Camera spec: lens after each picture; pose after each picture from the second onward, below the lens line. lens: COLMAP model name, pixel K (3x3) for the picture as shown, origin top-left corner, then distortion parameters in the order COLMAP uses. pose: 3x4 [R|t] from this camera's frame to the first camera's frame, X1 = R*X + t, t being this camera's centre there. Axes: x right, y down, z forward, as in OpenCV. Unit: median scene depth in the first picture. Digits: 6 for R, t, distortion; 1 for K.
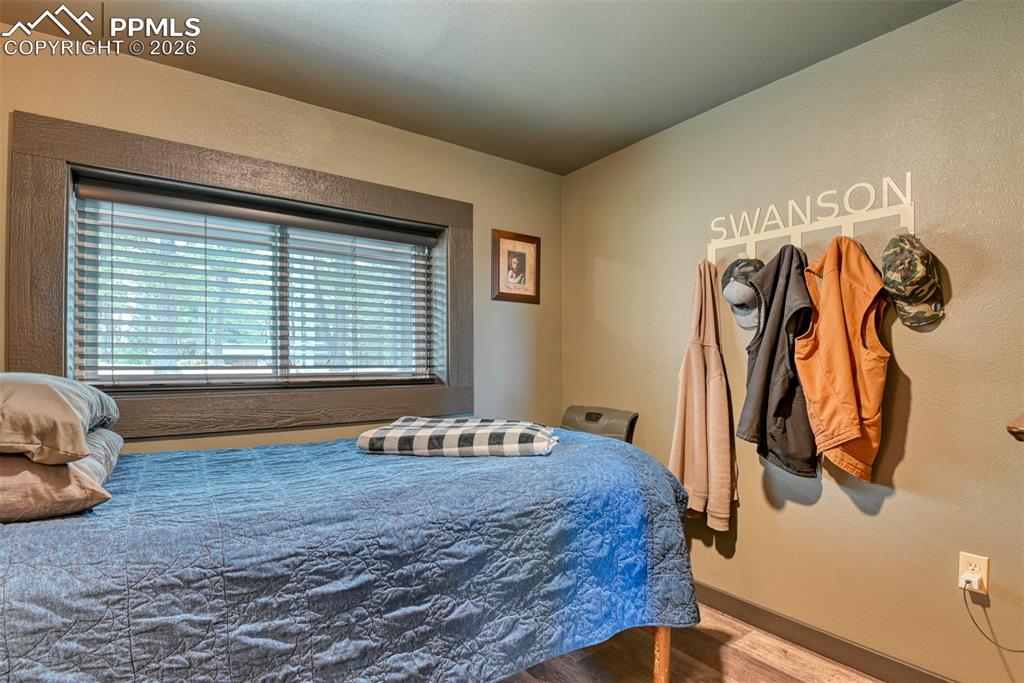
lens RADIAL K [[505.7, 0, 522.6], [0, 505.7, 357.5], [0, 0, 1]] dist [-0.023194, -0.002958]
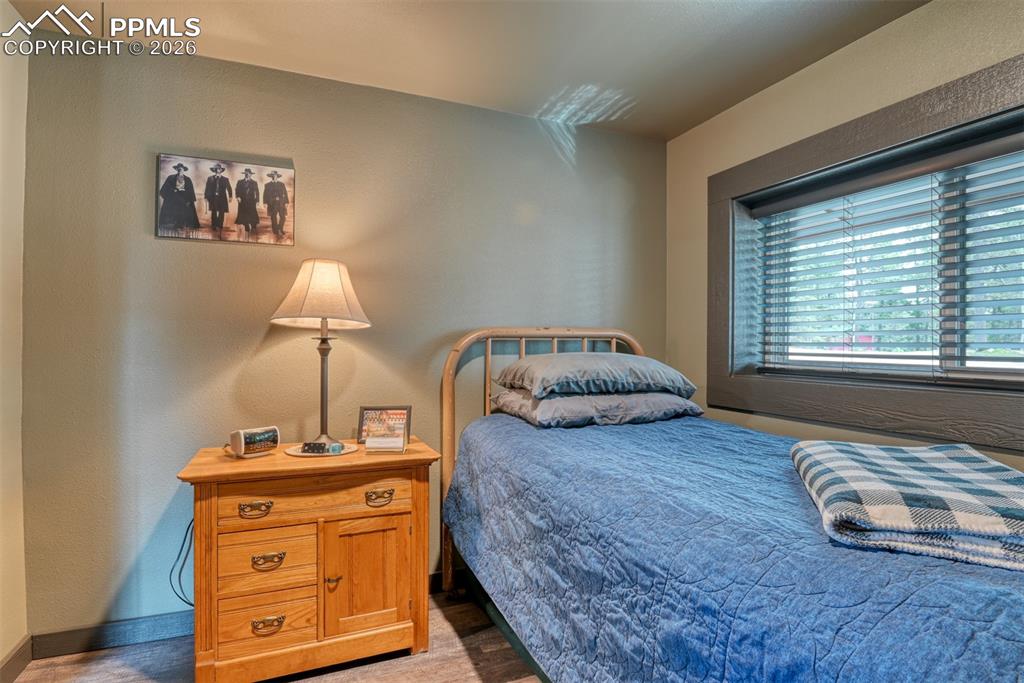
lens RADIAL K [[505.7, 0, 511.2], [0, 505.7, 345.7], [0, 0, 1]] dist [-0.023194, -0.002958]
pose [[-0.245914, -0.000725, -0.969291, 0.609816], [-0.003157, 0.999995, 0.000053, 0.004527], [0.969287, 0.003073, -0.245915, 0.843803]]
